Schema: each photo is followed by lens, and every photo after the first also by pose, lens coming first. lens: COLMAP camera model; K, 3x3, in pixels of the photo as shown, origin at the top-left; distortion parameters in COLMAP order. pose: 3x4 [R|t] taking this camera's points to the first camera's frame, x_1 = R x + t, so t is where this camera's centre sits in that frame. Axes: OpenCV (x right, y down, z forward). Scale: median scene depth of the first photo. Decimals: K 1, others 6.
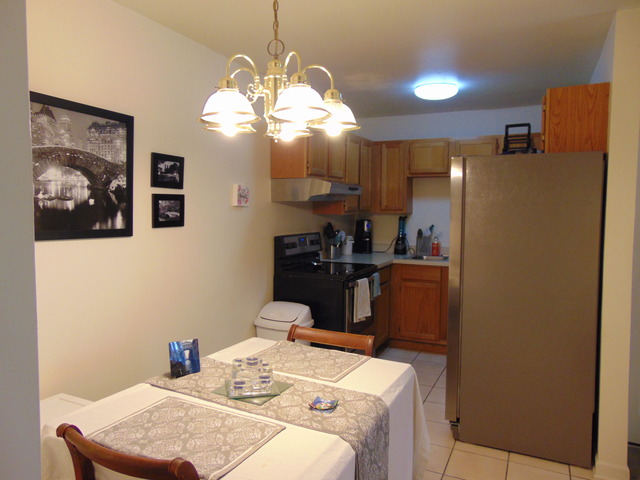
lens RADIAL K [[480.4, 0, 319.3], [0, 480.4, 238.1], [0, 0, 1]] dist [-0.035497, 0.075517]
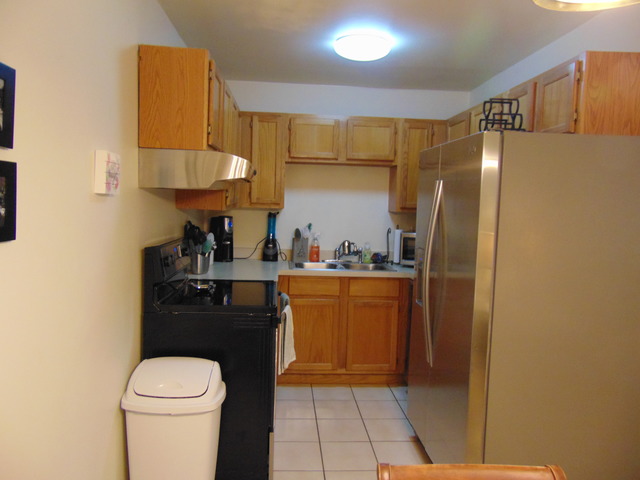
lens RADIAL K [[480.4, 0, 319.3], [0, 480.4, 238.1], [0, 0, 1]] dist [-0.035497, 0.075517]
pose [[0.874193, -0.015631, 0.485327, -0.148845], [0.007290, 0.999792, 0.019069, -0.018942], [-0.485524, -0.013132, 0.874125, 0.300914]]
